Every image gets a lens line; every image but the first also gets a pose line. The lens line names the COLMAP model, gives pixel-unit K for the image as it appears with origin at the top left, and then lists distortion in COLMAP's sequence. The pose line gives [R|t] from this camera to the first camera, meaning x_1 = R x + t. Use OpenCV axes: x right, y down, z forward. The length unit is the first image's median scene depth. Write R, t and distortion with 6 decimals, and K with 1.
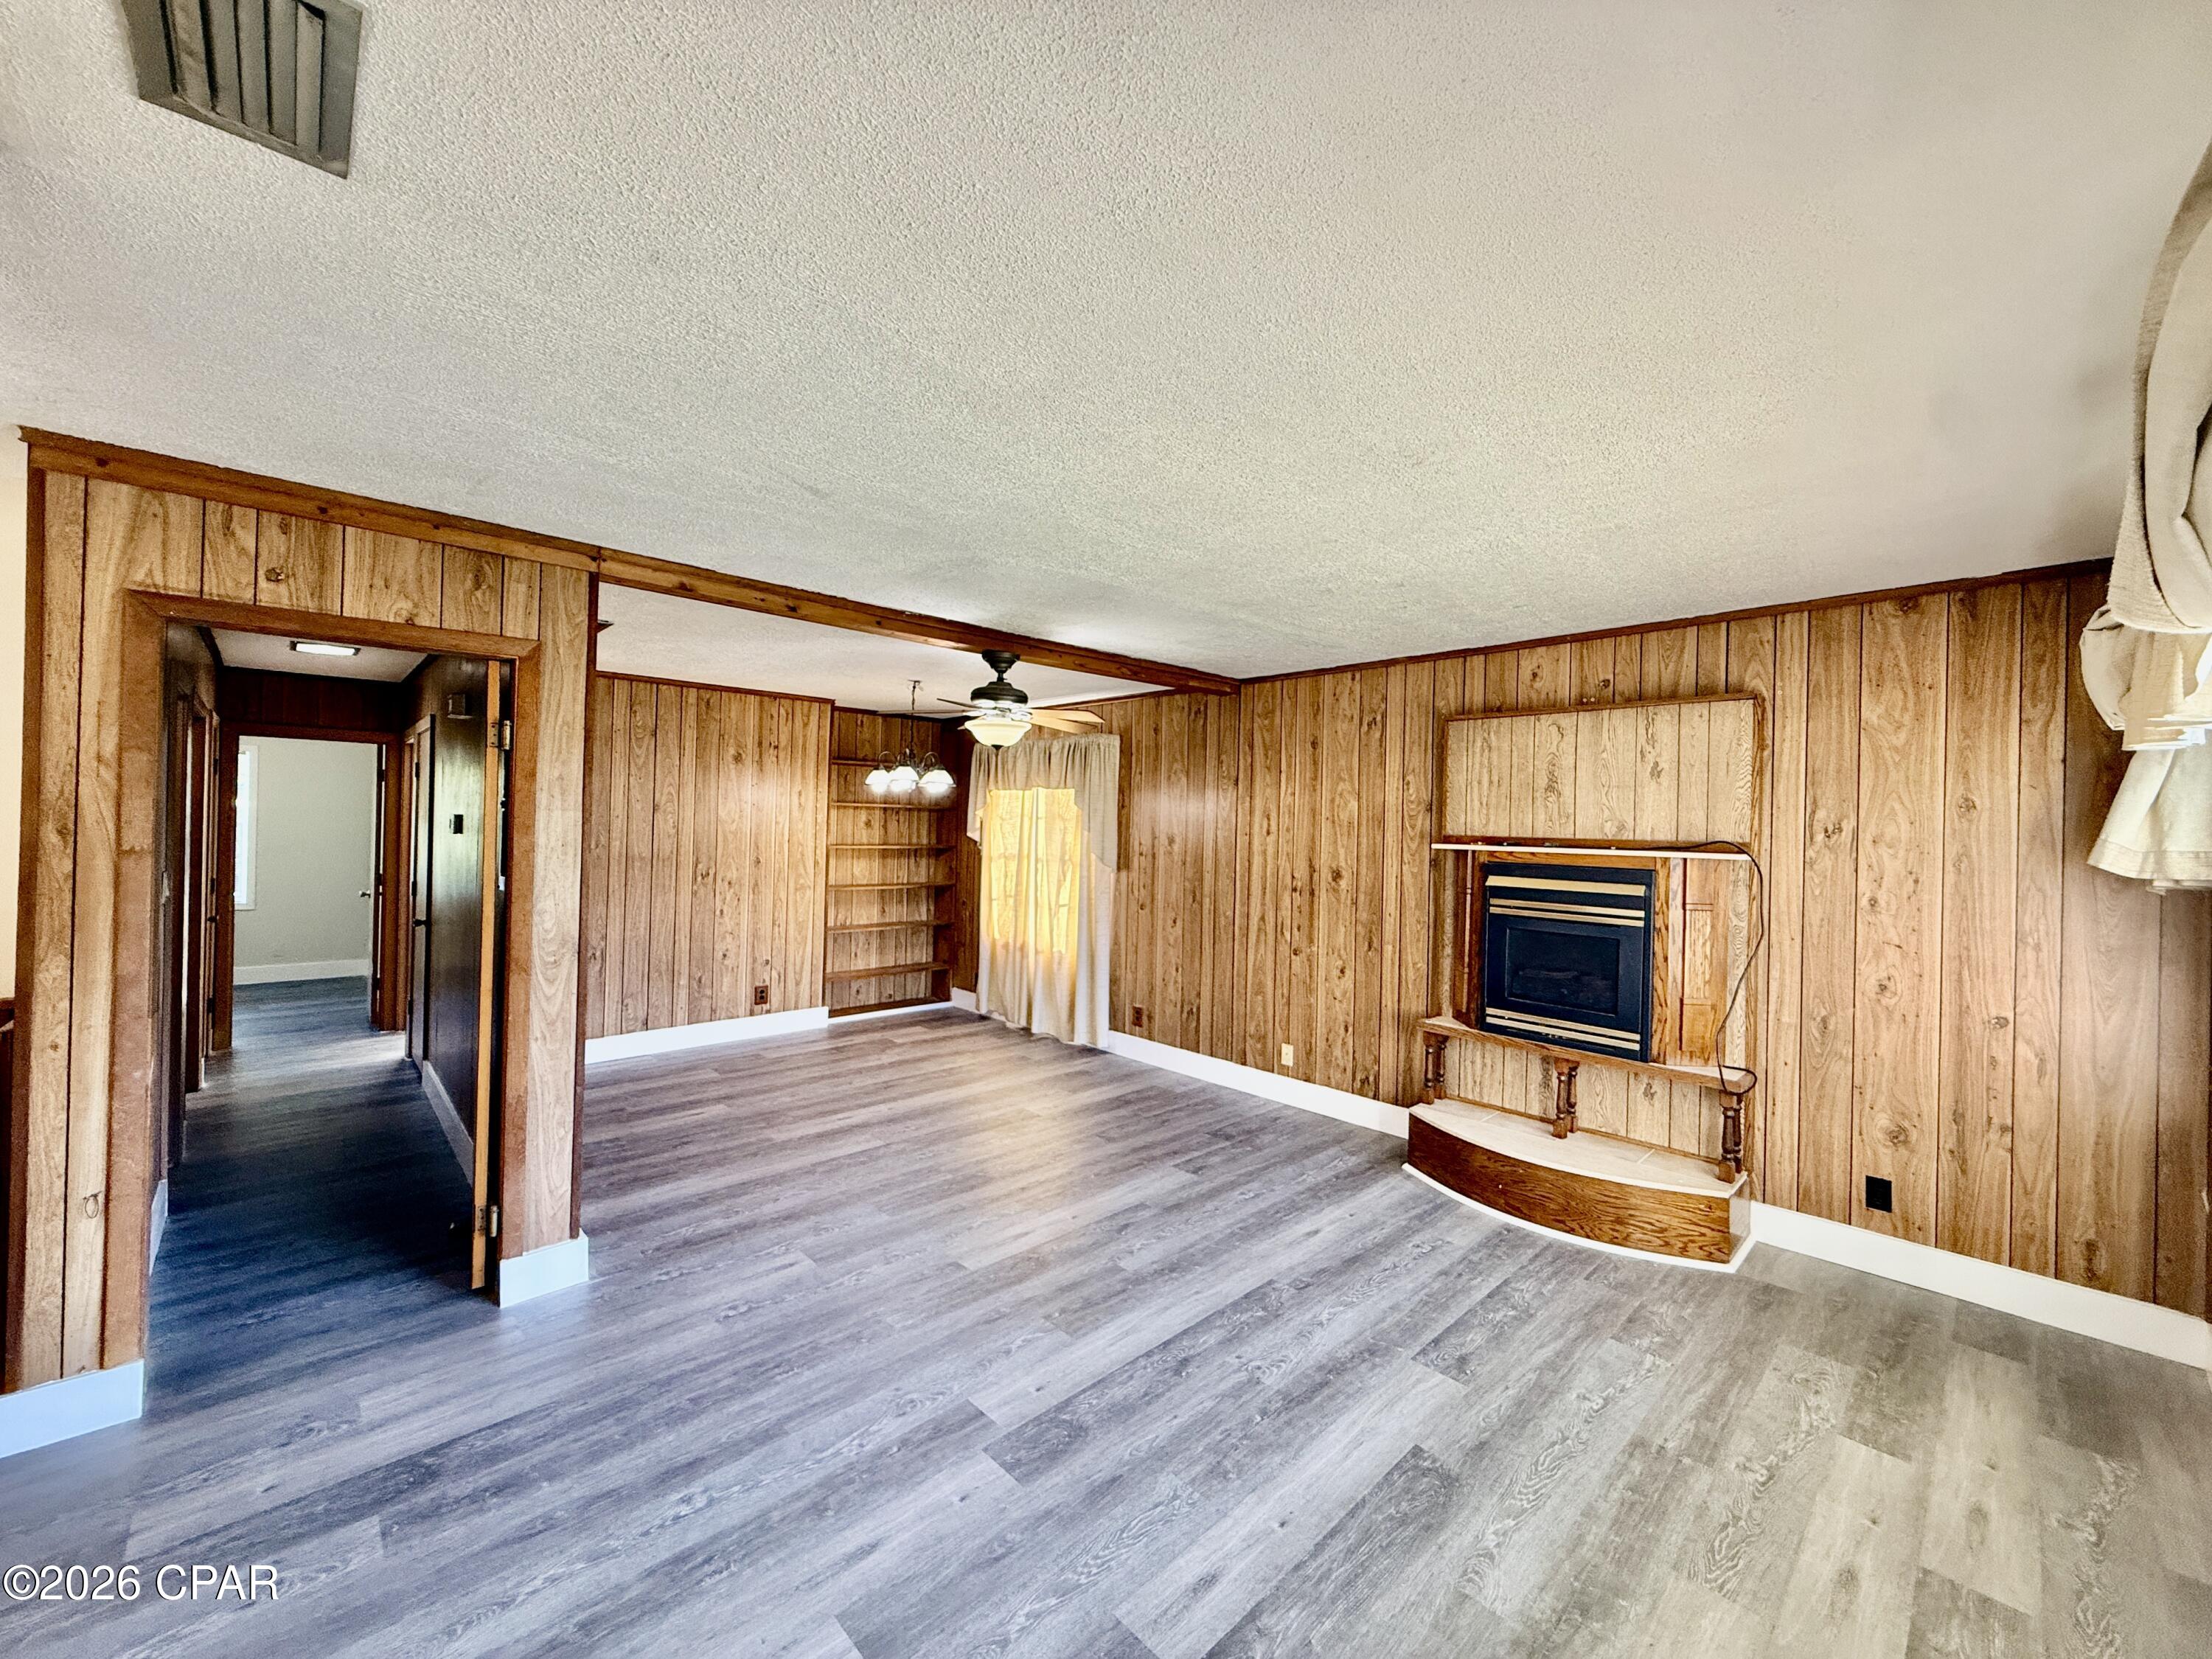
lens RADIAL K [[876.3, 0, 1104.7], [0, 876.3, 827.4], [0, 0, 1]] dist [-0.008528, 0.001010]
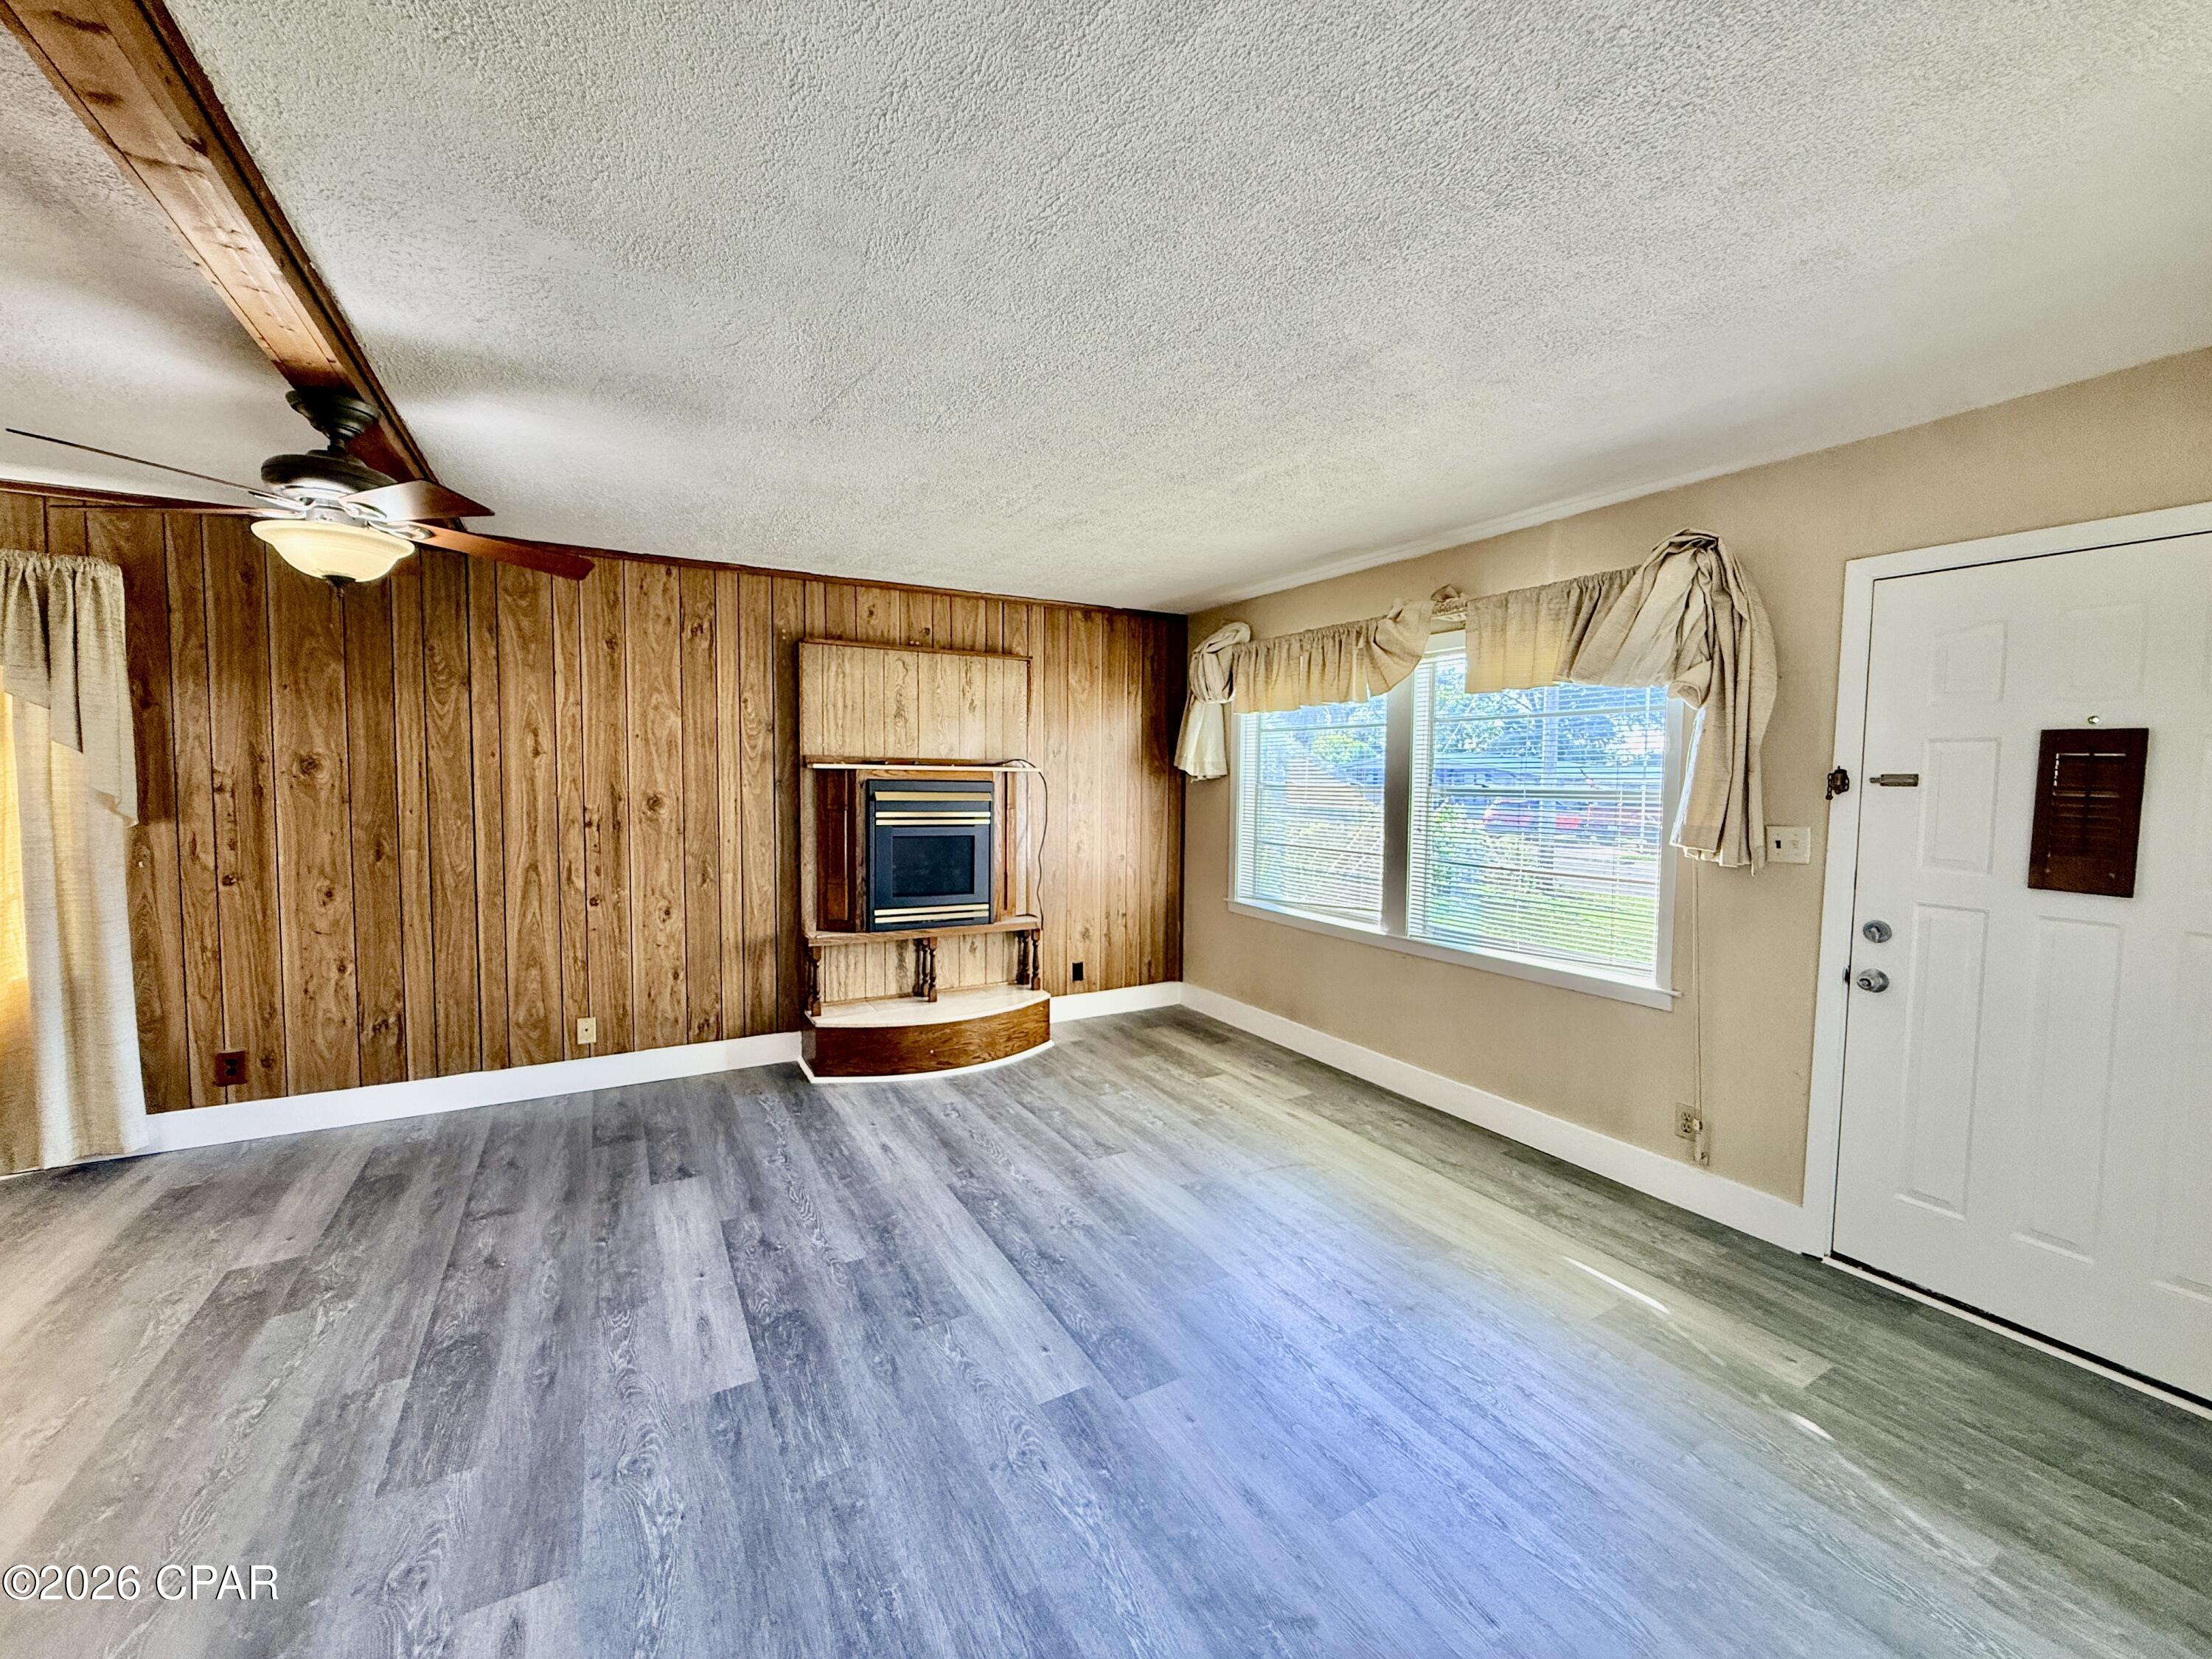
lens RADIAL K [[876.3, 0, 1104.8], [0, 876.3, 823.0], [0, 0, 1]] dist [-0.008528, 0.001010]
pose [[0.234411, -0.067924, 0.969762, -0.569574], [-0.003360, 0.997493, 0.070679, 0.015530], [-0.972132, -0.019826, 0.233595, 0.457109]]
